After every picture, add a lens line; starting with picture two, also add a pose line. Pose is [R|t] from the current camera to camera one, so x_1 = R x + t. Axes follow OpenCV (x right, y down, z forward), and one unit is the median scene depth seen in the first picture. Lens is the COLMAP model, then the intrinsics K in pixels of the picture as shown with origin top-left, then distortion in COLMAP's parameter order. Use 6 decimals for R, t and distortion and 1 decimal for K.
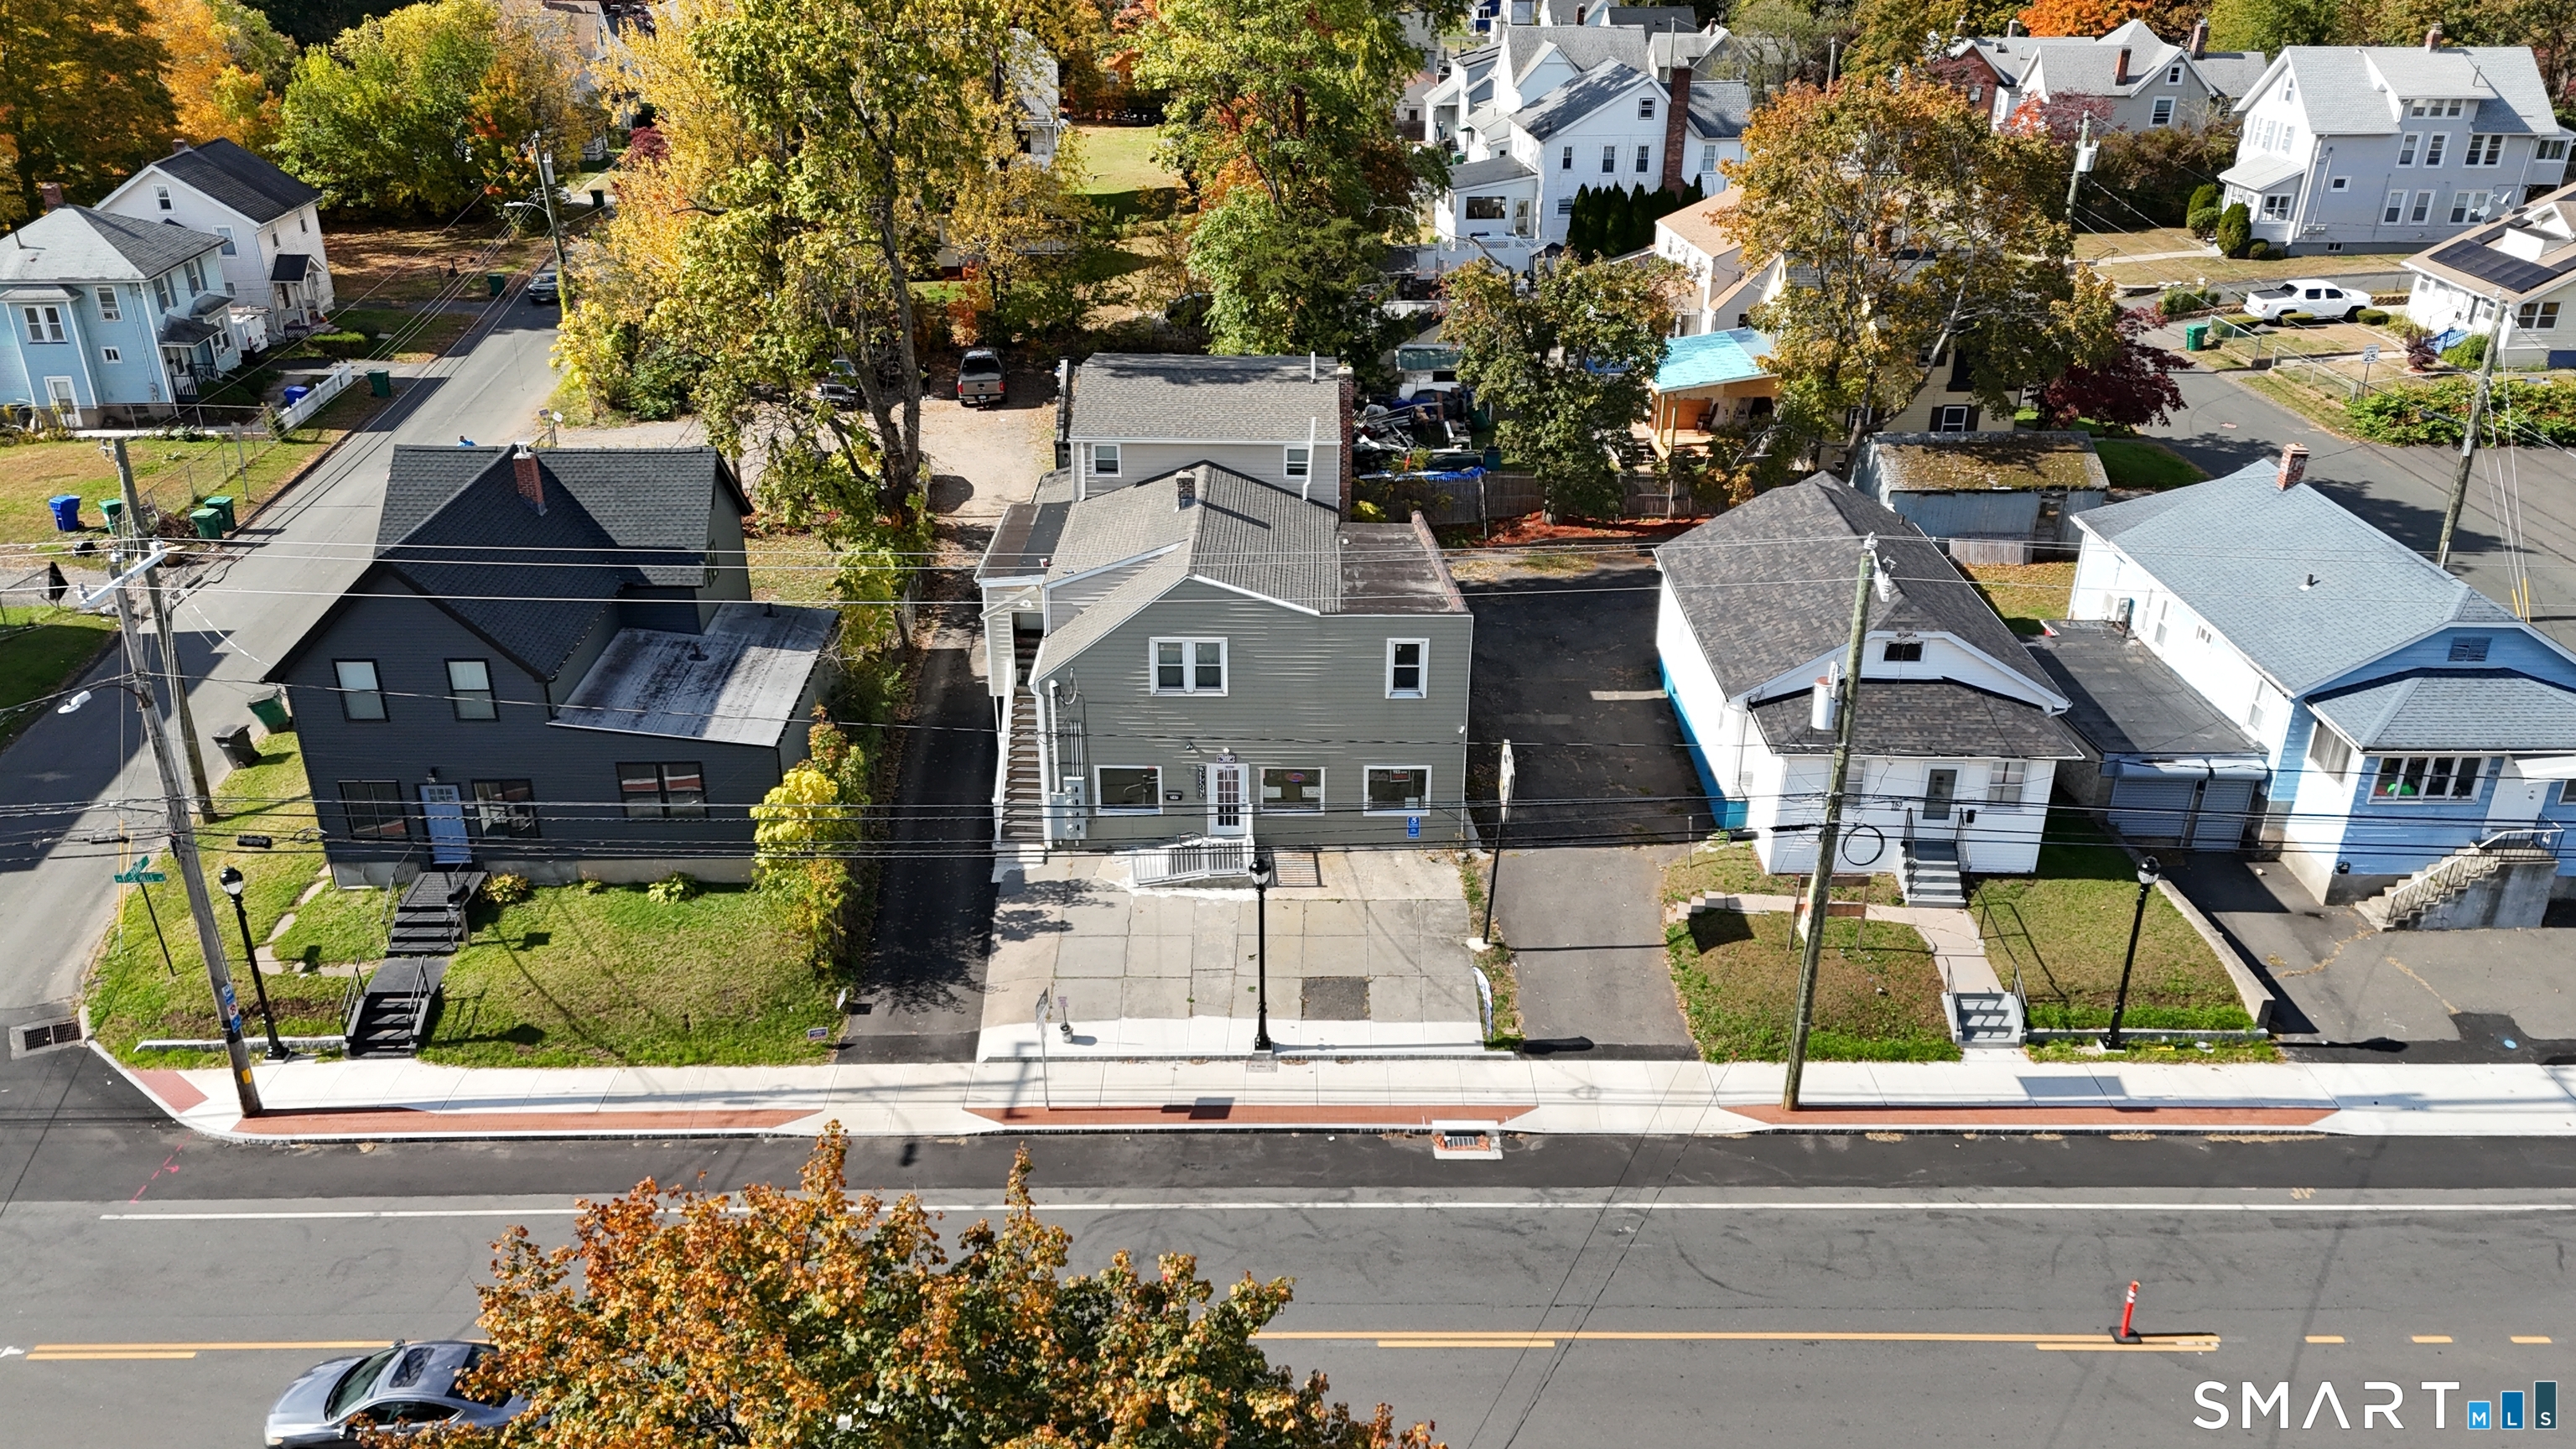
lens RADIAL K [[1908.7, 0, 1293.7], [0, 1908.7, 720.7], [0, 0, 1]] dist [0.065313, -0.061172]
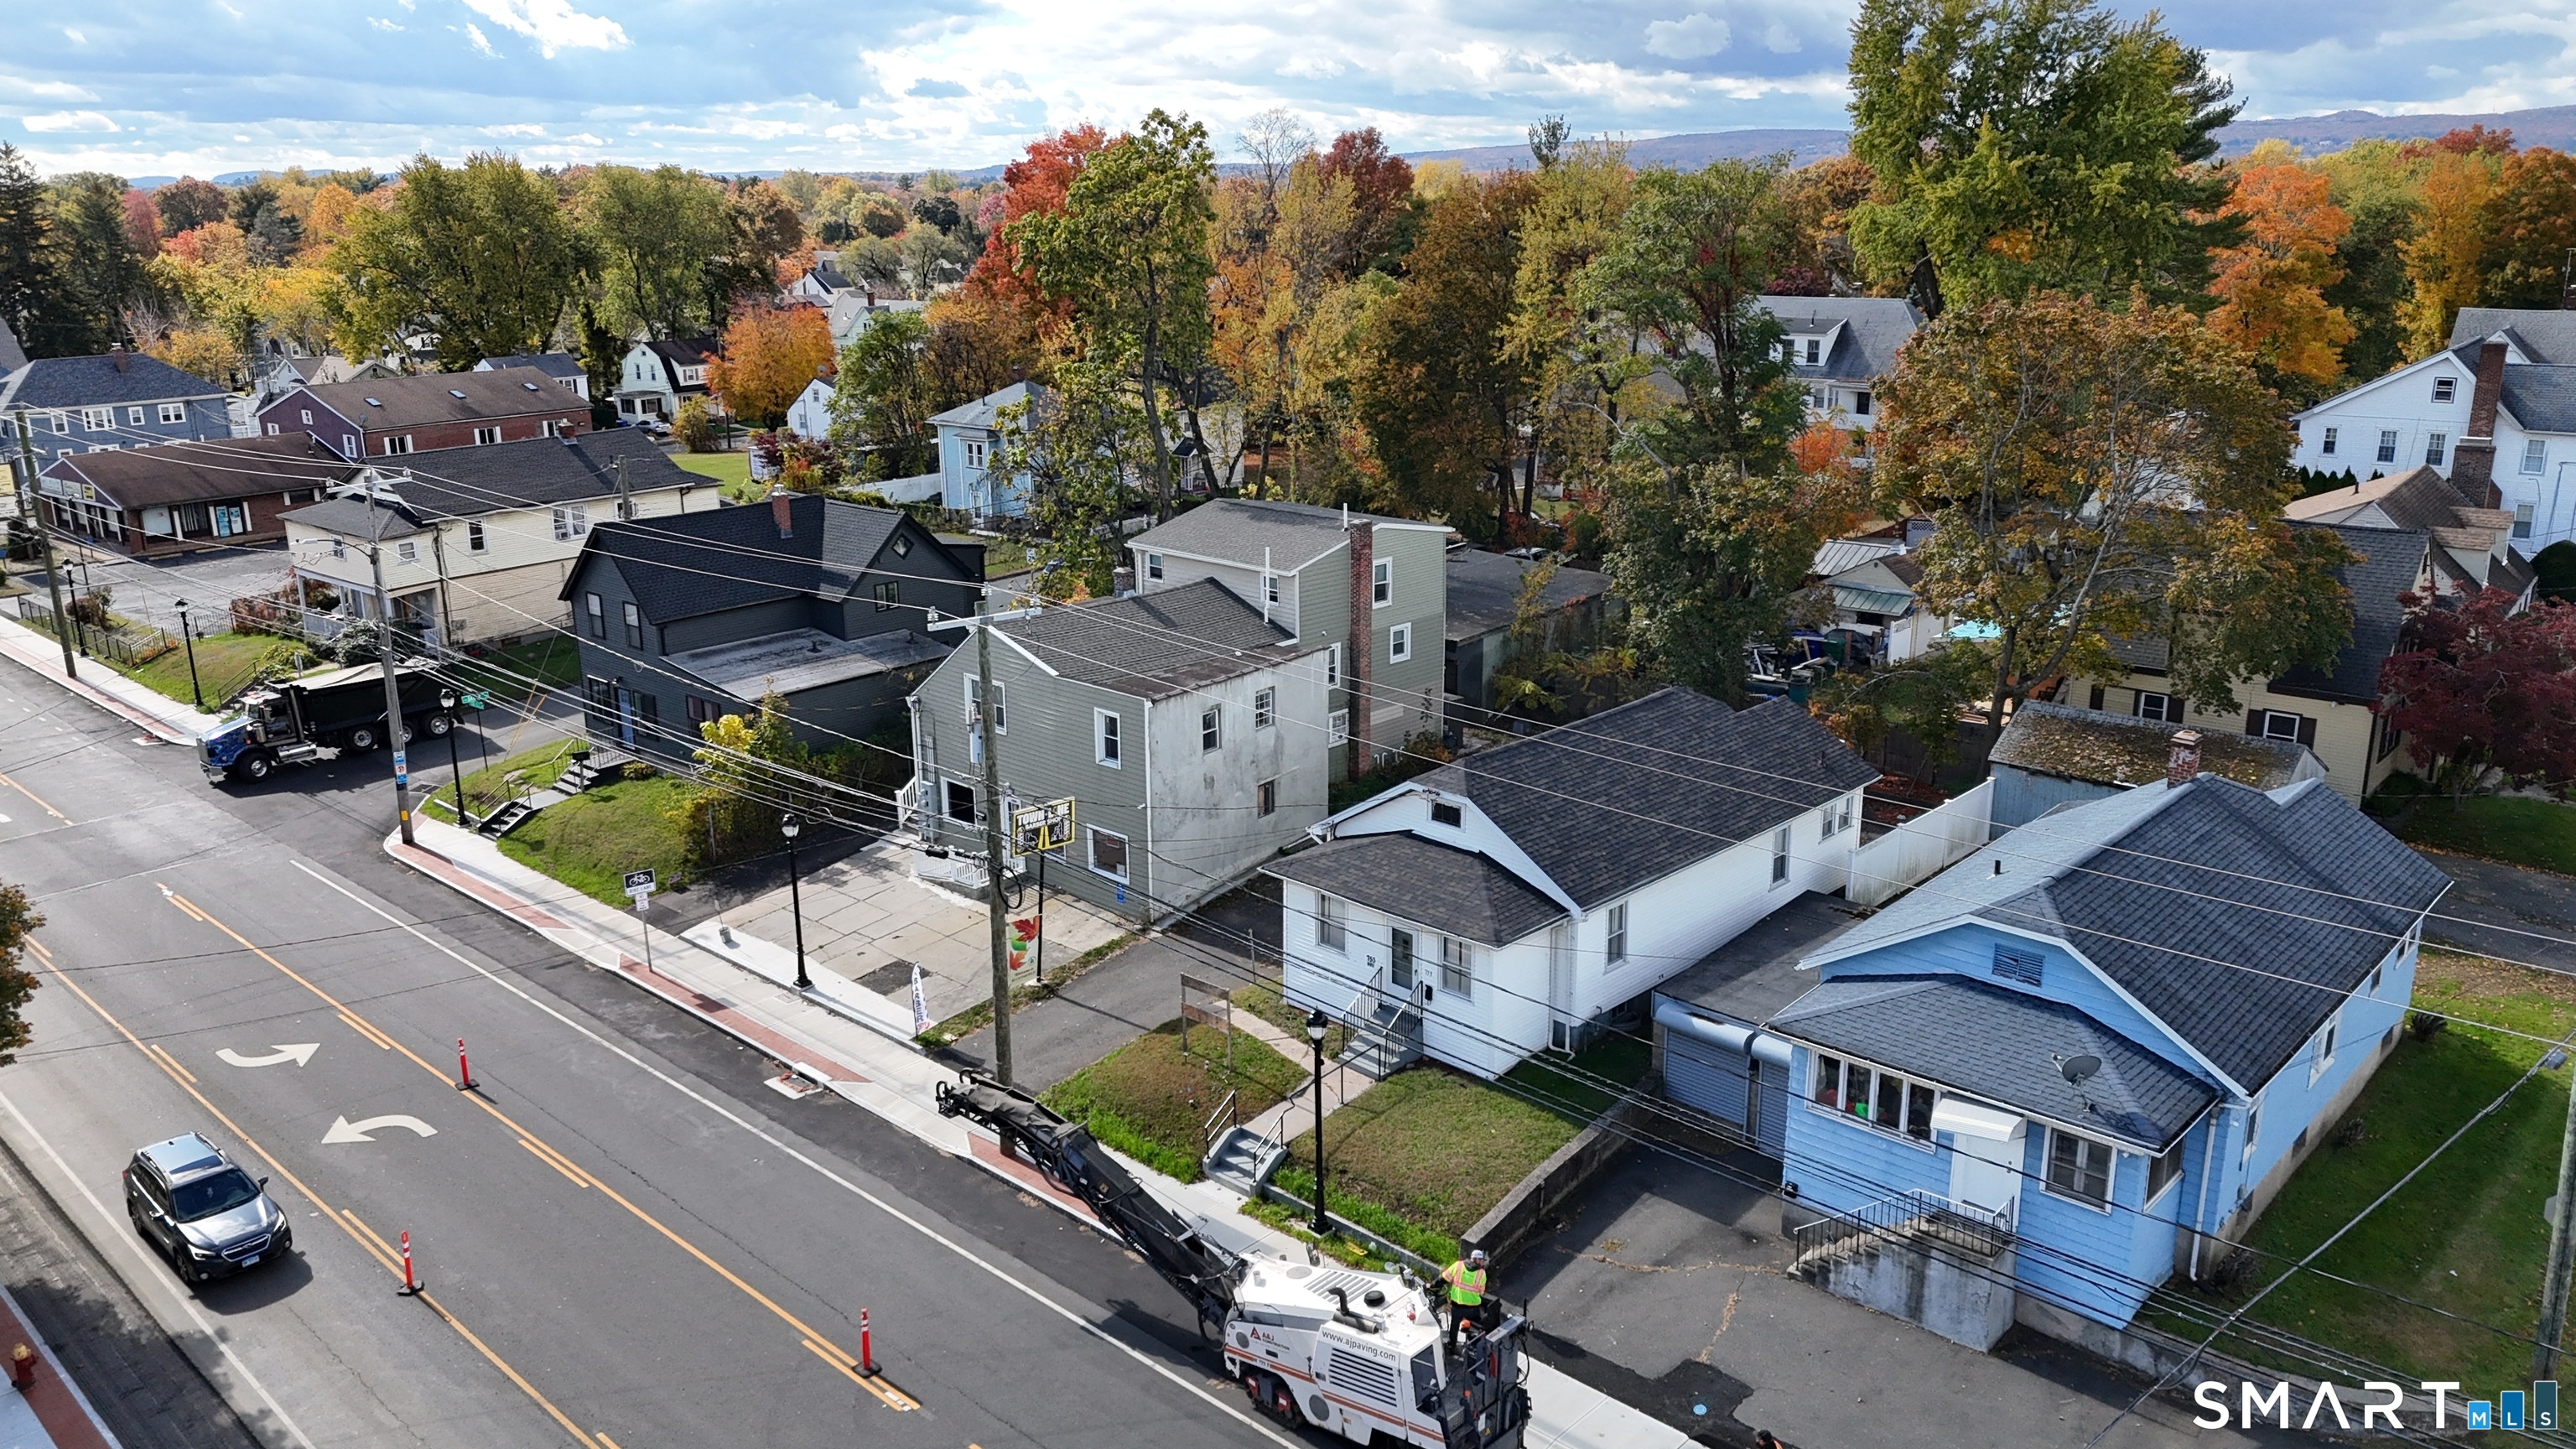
lens RADIAL K [[1908.7, 0, 1286.0], [0, 1908.7, 711.7], [0, 0, 1]] dist [0.065313, -0.061172]
pose [[0.716066, 0.168038, -0.677504, 0.741511], [-0.278338, 0.958828, -0.056366, -0.007496], [0.640138, 0.228937, 0.733356, 0.204599]]
